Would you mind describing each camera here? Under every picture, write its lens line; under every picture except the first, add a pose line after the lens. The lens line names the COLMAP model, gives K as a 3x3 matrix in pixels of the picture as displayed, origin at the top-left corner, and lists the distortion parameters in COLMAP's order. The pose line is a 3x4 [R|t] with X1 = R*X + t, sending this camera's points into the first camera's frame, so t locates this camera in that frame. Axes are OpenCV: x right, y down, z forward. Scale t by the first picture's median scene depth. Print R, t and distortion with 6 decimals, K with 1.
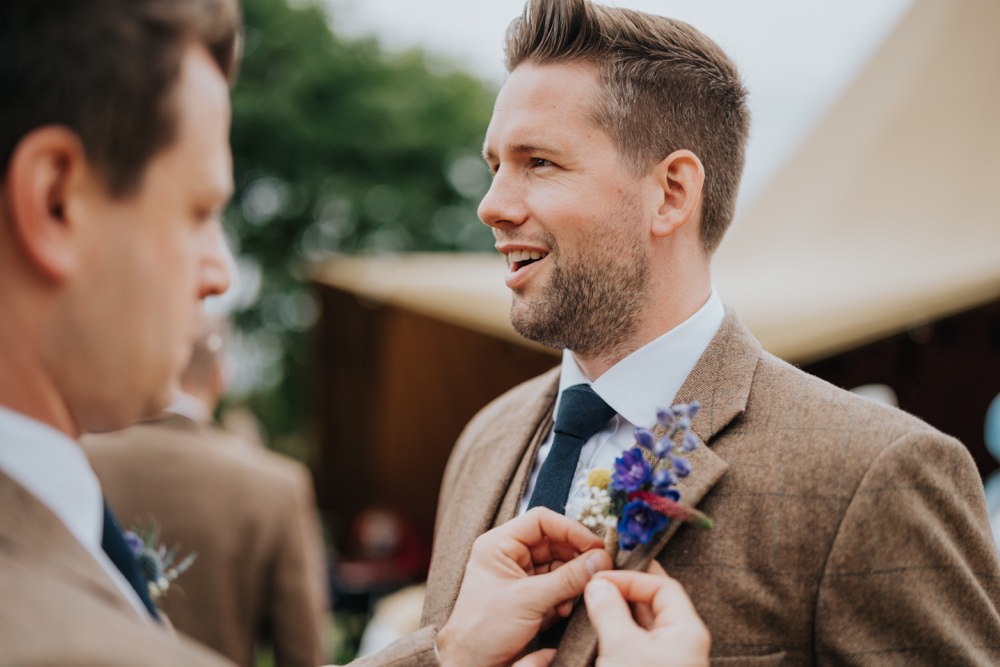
lens RADIAL K [[1940.1, 0, 500.0], [0, 1940.1, 333.5], [0, 0, 1]] dist [-0.616441, 13.818888]
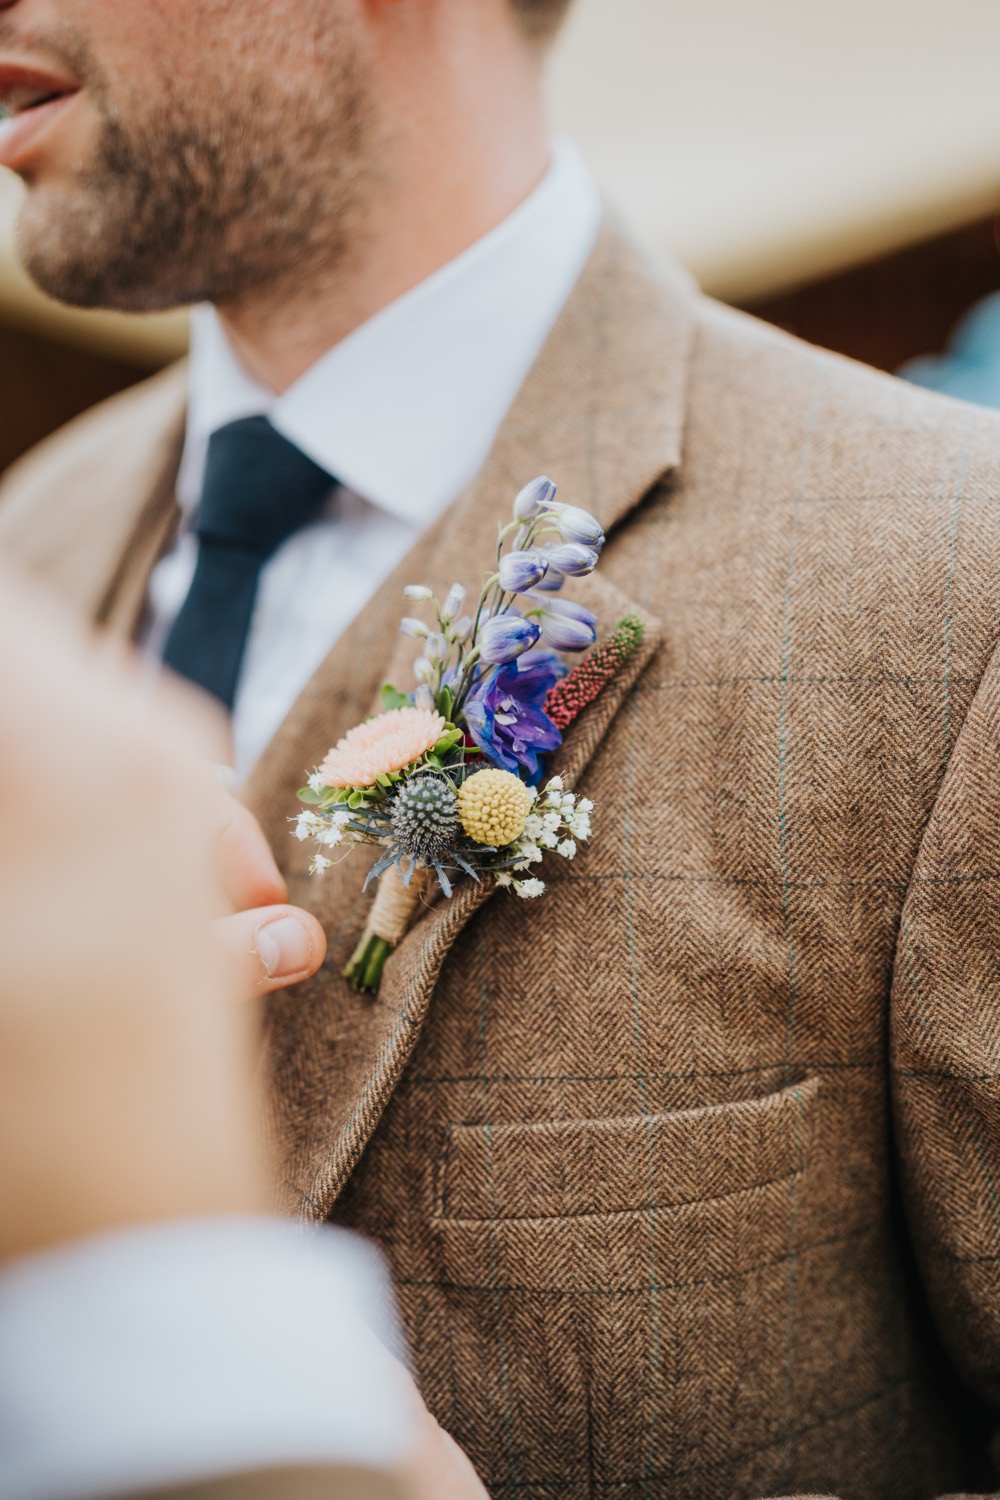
lens RADIAL K [[2910.2, 0, 500.0], [0, 2910.2, 750.0], [0, 0, 1]] dist [-0.616441, 13.818888]
pose [[0.983806, -0.079645, 0.160571, -0.002941], [0.053179, 0.985216, 0.162854, 0.001853], [-0.171168, -0.151678, 0.973497, 0.451361]]
